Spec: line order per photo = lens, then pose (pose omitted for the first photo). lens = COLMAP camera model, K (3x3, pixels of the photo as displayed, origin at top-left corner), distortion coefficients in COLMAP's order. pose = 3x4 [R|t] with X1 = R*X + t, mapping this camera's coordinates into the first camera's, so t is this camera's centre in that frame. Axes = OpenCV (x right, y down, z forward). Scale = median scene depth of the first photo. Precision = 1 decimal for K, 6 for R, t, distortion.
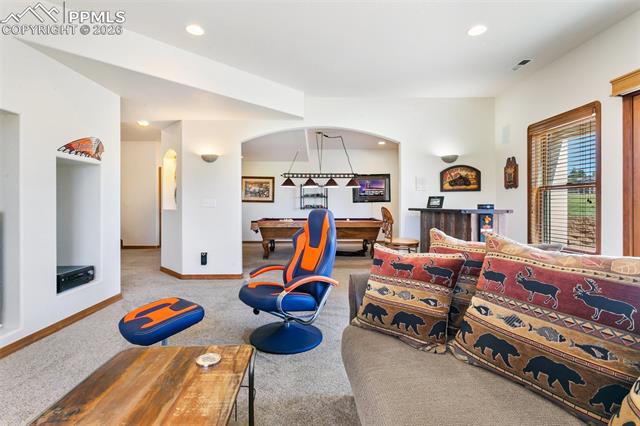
lens RADIAL K [[307.3, 0, 314.9], [0, 307.3, 205.3], [0, 0, 1]] dist [0.003574, 0.000990]
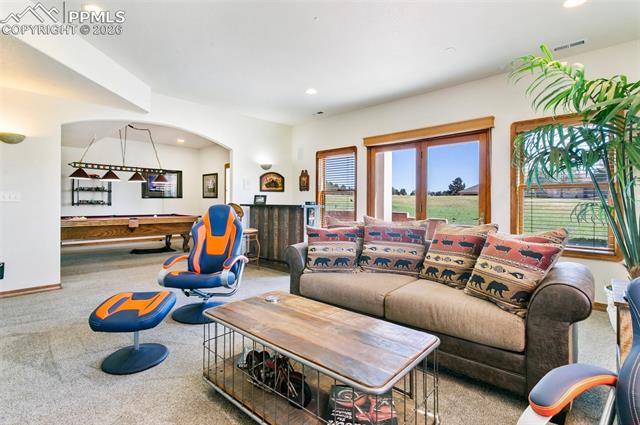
lens RADIAL K [[307.3, 0, 314.9], [0, 307.3, 204.8], [0, 0, 1]] dist [0.003574, 0.000990]
pose [[0.698400, 0.000944, 0.715707, -0.365932], [-0.007818, 0.999950, 0.006311, 0.001708], [-0.715665, -0.010003, 0.698372, -0.071547]]
